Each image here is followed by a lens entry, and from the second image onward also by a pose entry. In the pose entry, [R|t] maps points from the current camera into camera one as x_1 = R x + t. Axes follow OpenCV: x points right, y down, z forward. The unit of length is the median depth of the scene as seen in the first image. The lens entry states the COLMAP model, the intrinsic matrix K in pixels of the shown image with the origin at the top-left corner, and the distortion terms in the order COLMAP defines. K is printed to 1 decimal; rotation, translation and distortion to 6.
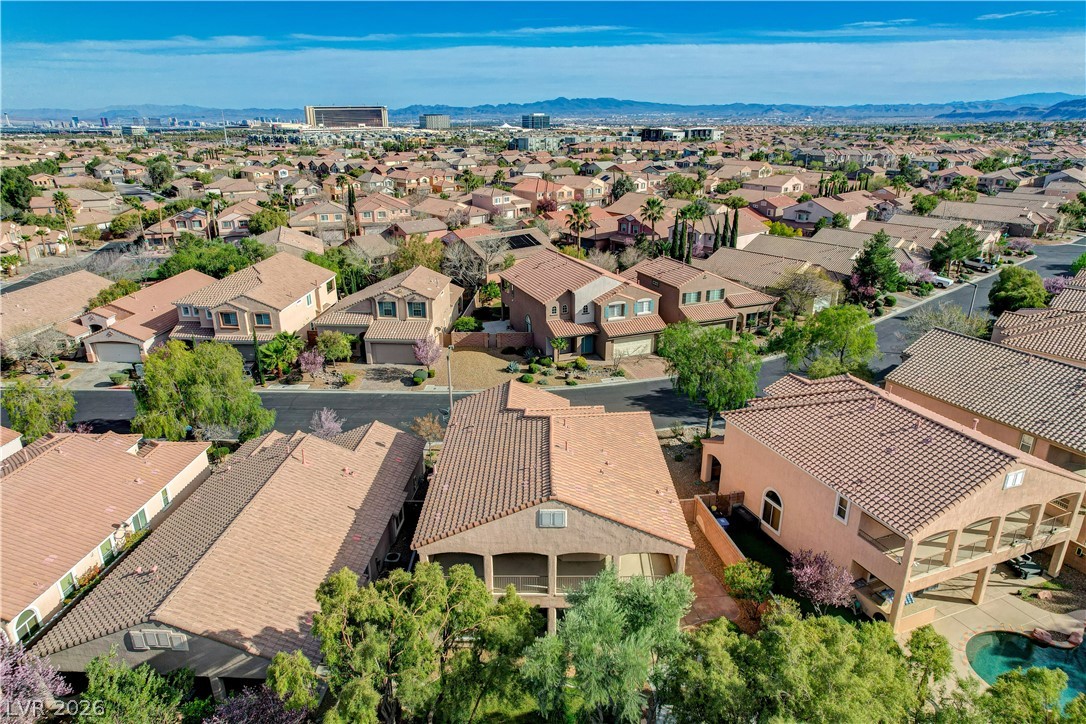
lens RADIAL K [[685.2, 0, 545.0], [0, 685.2, 359.5], [0, 0, 1]] dist [-0.053521, 0.060232]
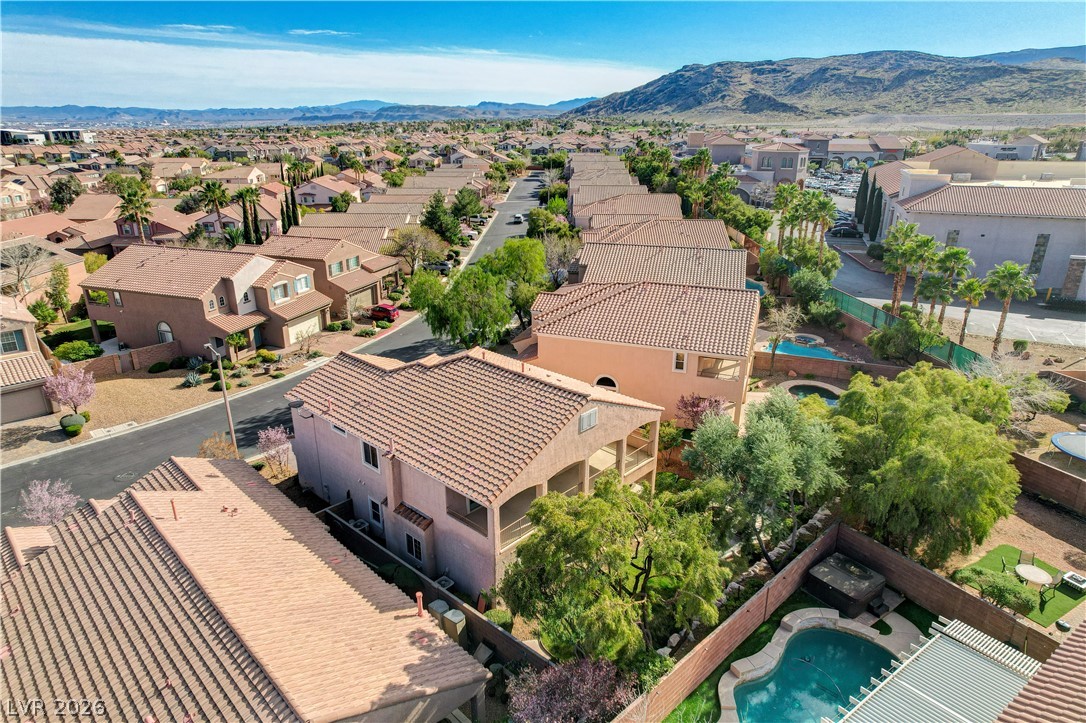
lens RADIAL K [[685.2, 0, 545.0], [0, 685.2, 359.0], [0, 0, 1]] dist [-0.053521, 0.060232]
pose [[0.673338, -0.247642, 0.696627, -0.307681], [0.250312, 0.962948, 0.100372, 0.011002], [-0.695672, 0.106790, 0.710378, 0.130099]]
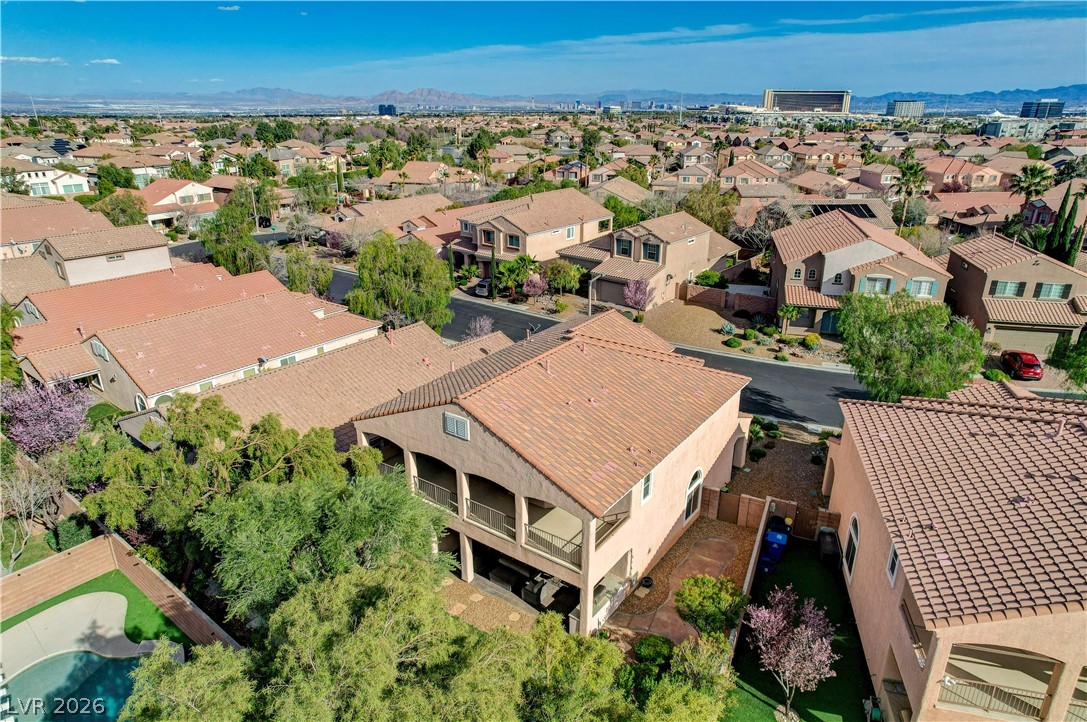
lens RADIAL K [[685.8, 0, 545.5], [0, 685.8, 358.5], [0, 0, 1]] dist [-0.053521, 0.060232]
pose [[0.815489, 0.210418, -0.539168, 0.231588], [-0.200525, 0.976592, 0.077836, 0.025695], [0.542925, 0.044642, 0.838594, 0.142299]]
